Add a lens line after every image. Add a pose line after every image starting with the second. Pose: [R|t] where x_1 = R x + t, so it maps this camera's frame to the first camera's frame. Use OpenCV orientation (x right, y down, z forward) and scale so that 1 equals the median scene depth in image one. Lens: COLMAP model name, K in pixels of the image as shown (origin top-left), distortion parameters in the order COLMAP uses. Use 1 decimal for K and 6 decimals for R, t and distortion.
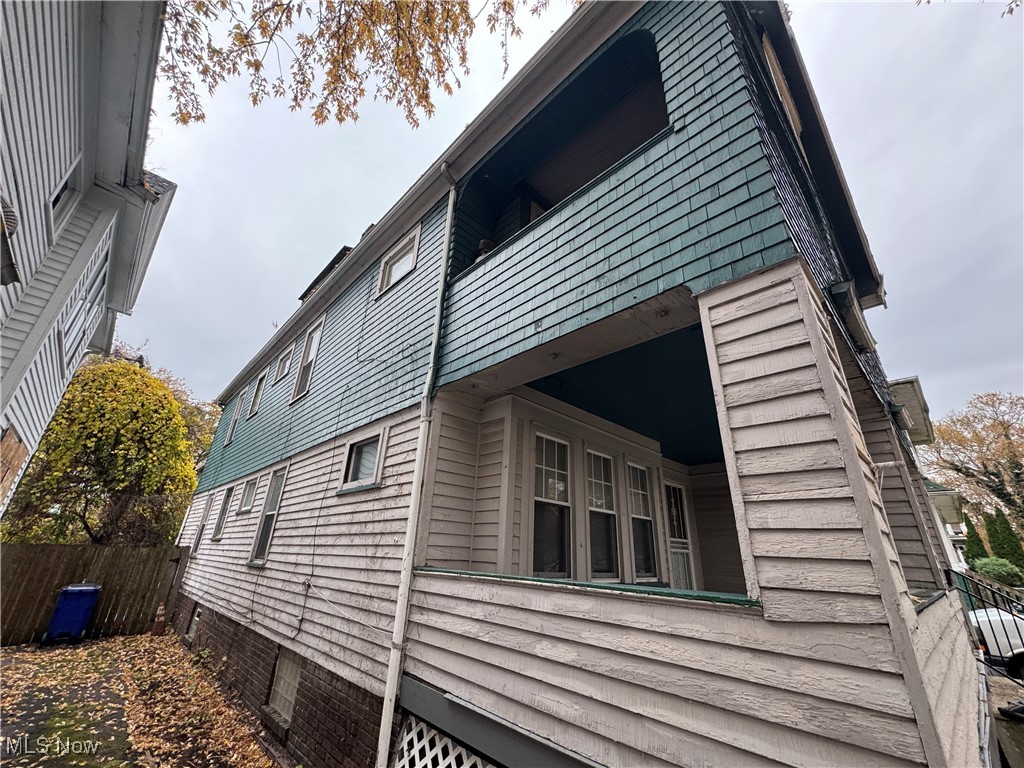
lens RADIAL K [[406.7, 0, 508.4], [0, 406.7, 389.8], [0, 0, 1]] dist [-0.002580, 0.001413]
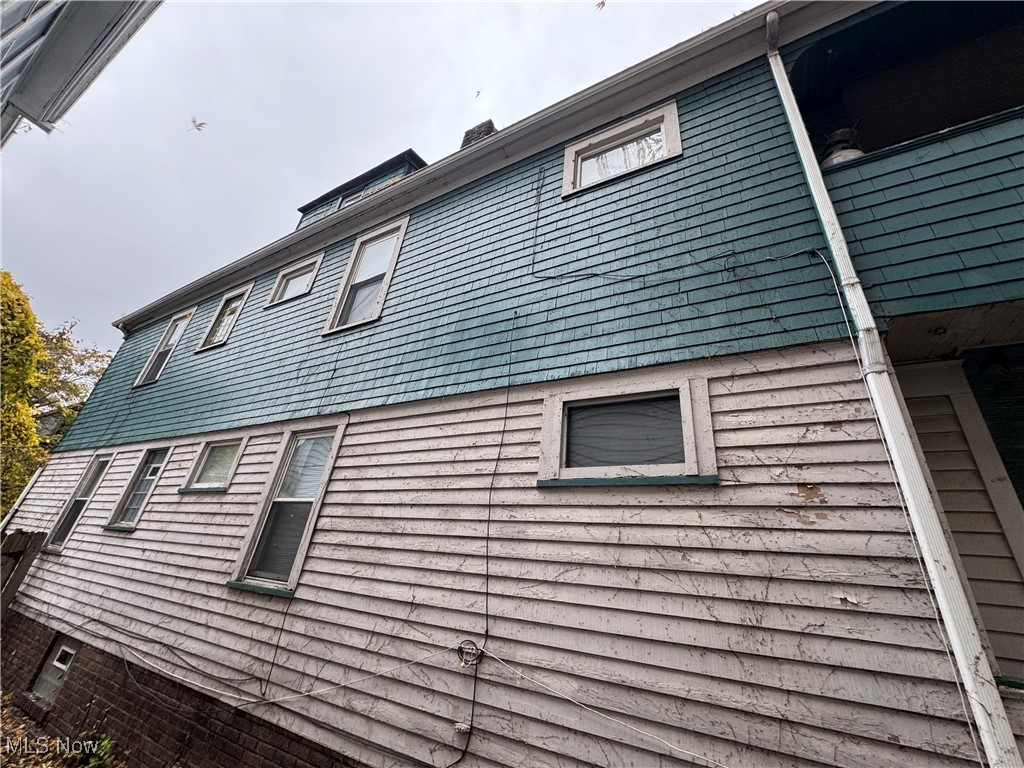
lens RADIAL K [[406.7, 0, 521.0], [0, 406.7, 385.0], [0, 0, 1]] dist [-0.002580, 0.001413]
pose [[0.953920, 0.184343, 0.236759, -0.461887], [-0.174266, 0.982681, -0.062996, 0.124221], [-0.244272, 0.018834, 0.969524, 0.357254]]
